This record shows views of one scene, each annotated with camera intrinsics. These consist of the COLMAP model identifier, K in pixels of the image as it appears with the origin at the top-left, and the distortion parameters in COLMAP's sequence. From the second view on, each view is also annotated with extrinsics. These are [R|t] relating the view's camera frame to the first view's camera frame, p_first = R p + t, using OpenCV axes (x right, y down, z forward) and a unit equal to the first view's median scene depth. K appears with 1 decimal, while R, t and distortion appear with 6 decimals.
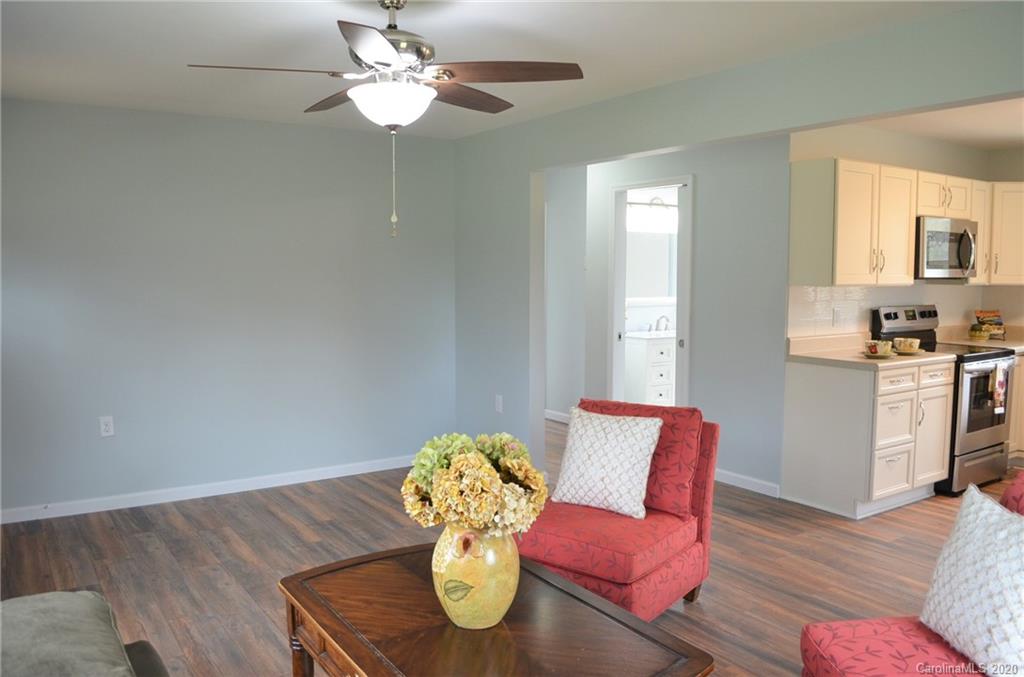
lens RADIAL K [[803.7, 0, 518.6], [0, 803.7, 338.6], [0, 0, 1]] dist [-0.078690, 0.005983]
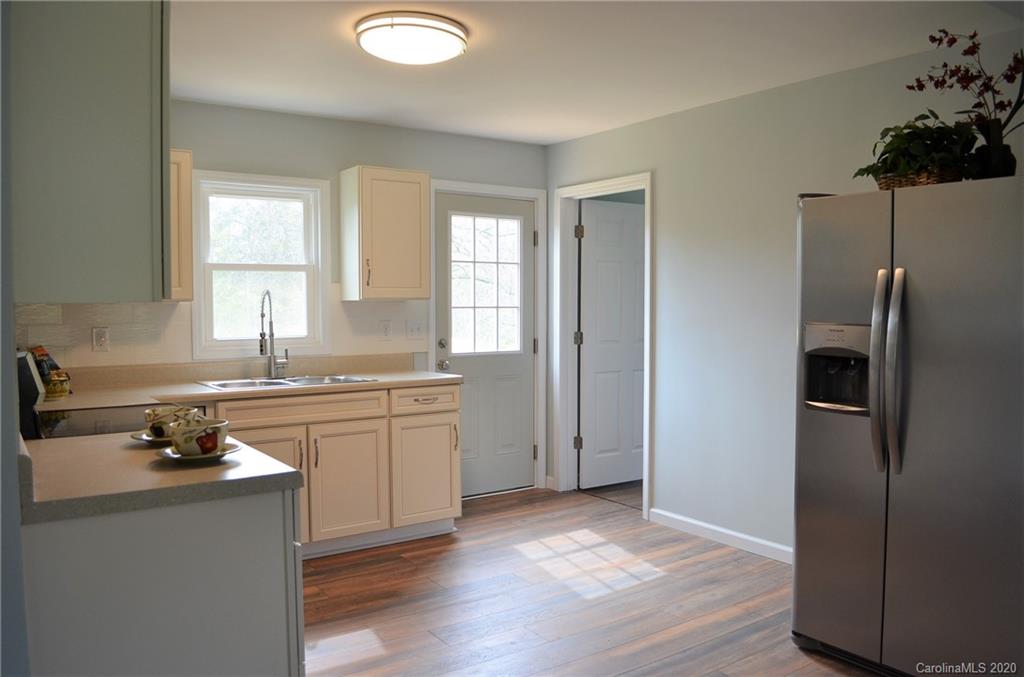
lens RADIAL K [[803.7, 0, 518.6], [0, 803.7, 338.6], [0, 0, 1]] dist [-0.078690, 0.005983]
pose [[-0.010781, -0.051274, 0.998626, 0.006180], [0.090010, 0.994580, 0.052038, -0.051033], [-0.995883, 0.090447, -0.006107, 0.811835]]
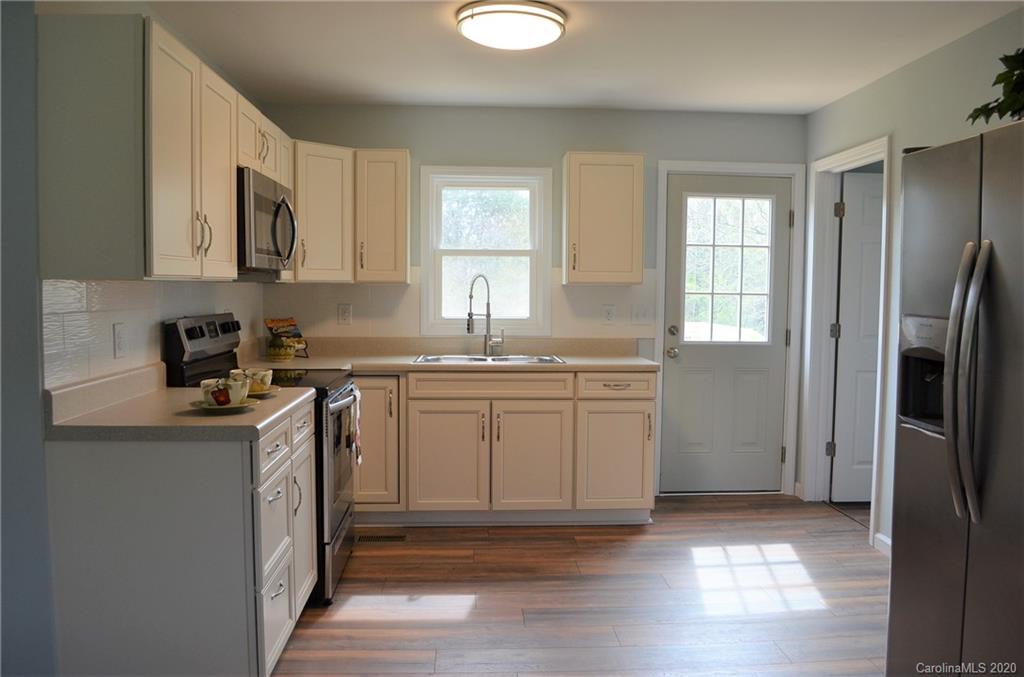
lens RADIAL K [[803.7, 0, 518.6], [0, 803.7, 338.6], [0, 0, 1]] dist [-0.078690, 0.005983]
pose [[0.514202, -0.054164, 0.855957, 0.092147], [0.068347, 0.997418, 0.022057, -0.023414], [-0.854942, 0.047160, 0.516576, 0.540909]]
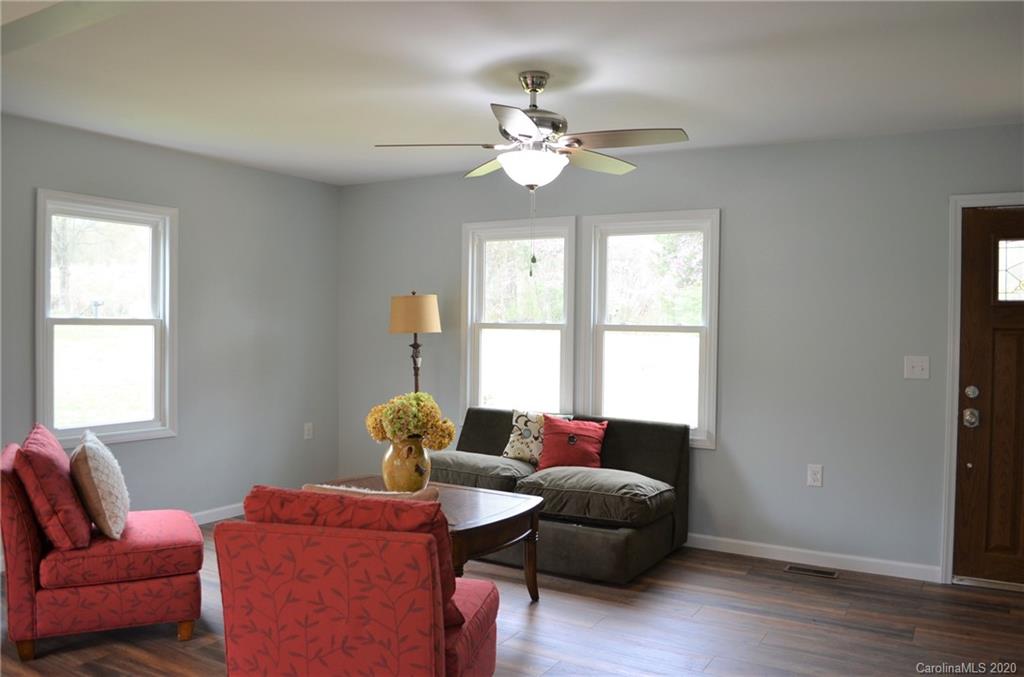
lens RADIAL K [[803.7, 0, 518.6], [0, 803.7, 338.6], [0, 0, 1]] dist [-0.078690, 0.005983]
pose [[-0.905098, -0.006647, -0.425150, 0.219799], [-0.053194, 0.993793, 0.097706, -0.085445], [0.421862, 0.111049, -0.899834, 1.207922]]
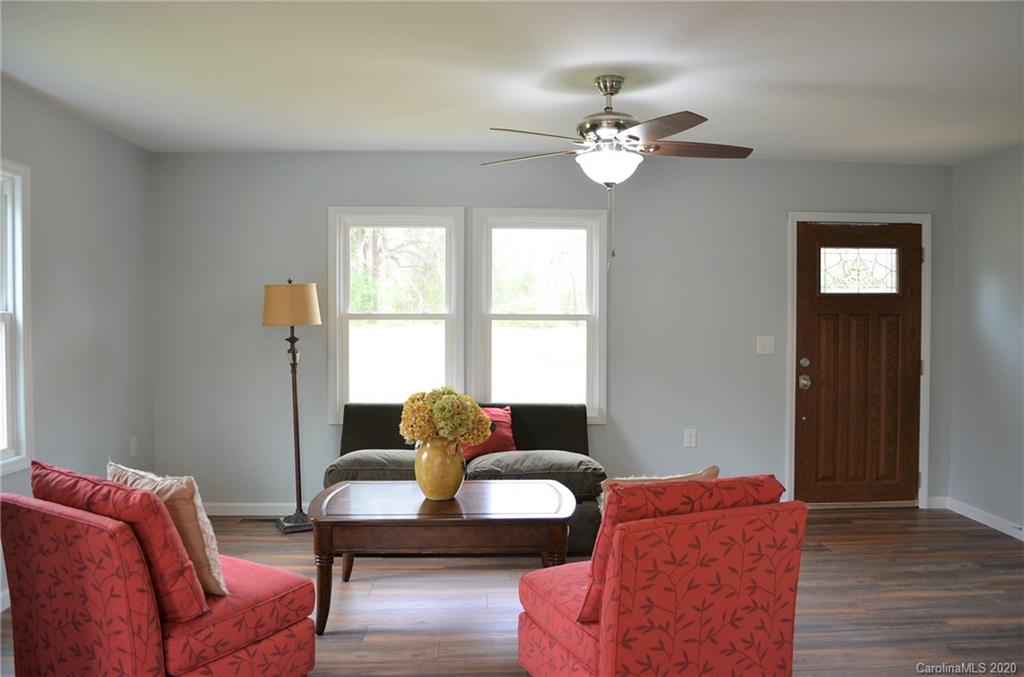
lens RADIAL K [[803.7, 0, 518.6], [0, 803.7, 338.6], [0, 0, 1]] dist [-0.078690, 0.005983]
pose [[-0.524336, 0.019877, -0.851279, 0.590188], [-0.079761, 0.994186, 0.072342, -0.054644], [0.847768, 0.105830, -0.519702, 0.898756]]
